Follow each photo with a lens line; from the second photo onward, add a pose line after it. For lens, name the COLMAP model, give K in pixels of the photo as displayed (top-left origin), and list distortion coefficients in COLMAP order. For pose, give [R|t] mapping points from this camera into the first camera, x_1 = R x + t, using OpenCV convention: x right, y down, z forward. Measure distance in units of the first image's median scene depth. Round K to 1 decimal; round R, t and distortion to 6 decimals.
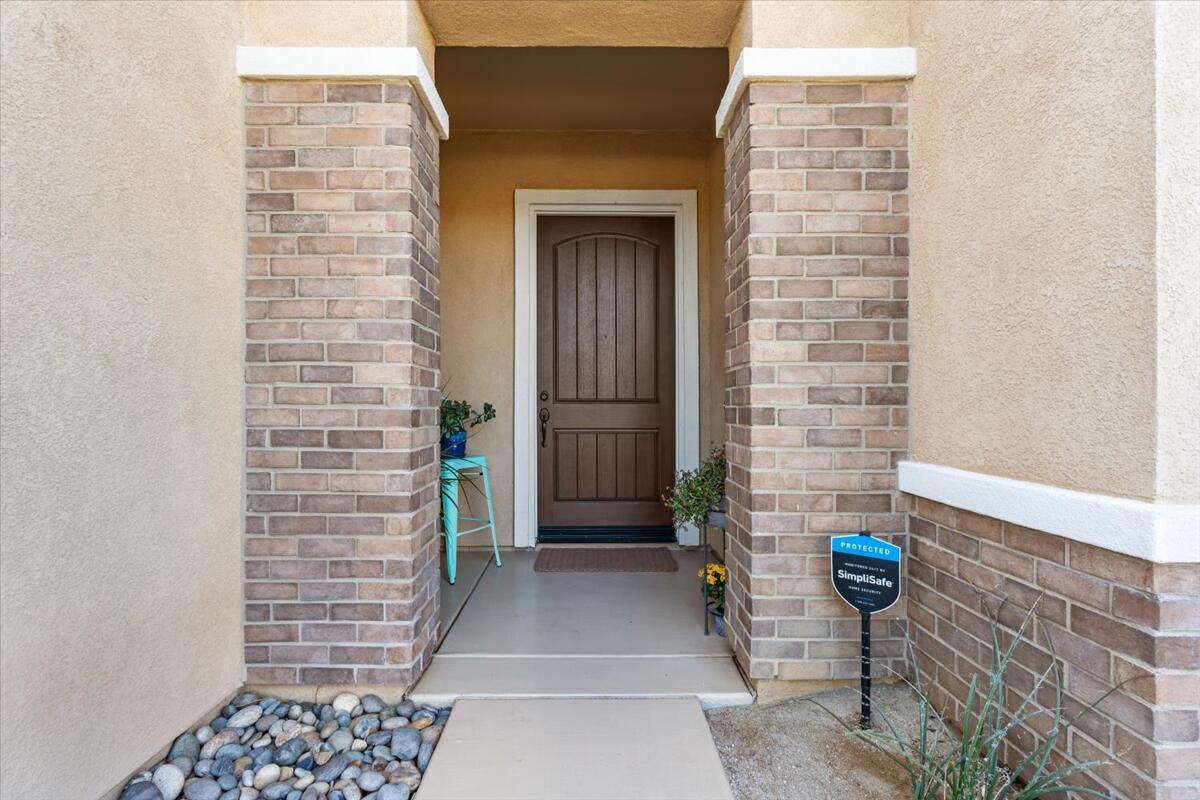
lens RADIAL K [[743.4, 0, 600.0], [0, 743.4, 400.0], [0, 0, 1]] dist [-0.050255, -0.000008]
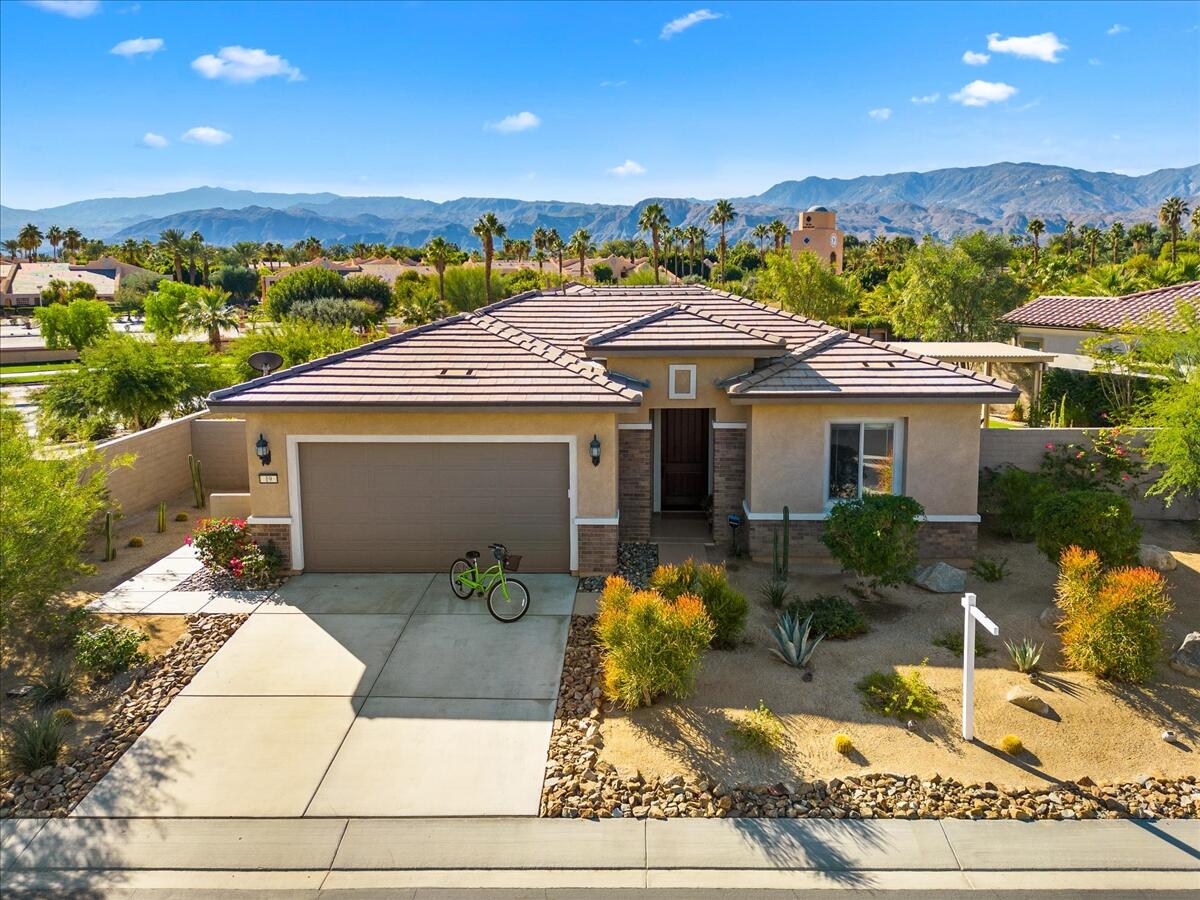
lens RADIAL K [[850.2, 0, 600.0], [0, 850.2, 450.0], [0, 0, 1]] dist [0.009277, -0.002501]
pose [[0.996147, 0.004884, -0.087565, -0.077736], [0.007395, 0.990215, 0.139353, -1.119340], [0.087389, -0.139463, 0.986364, -5.001842]]
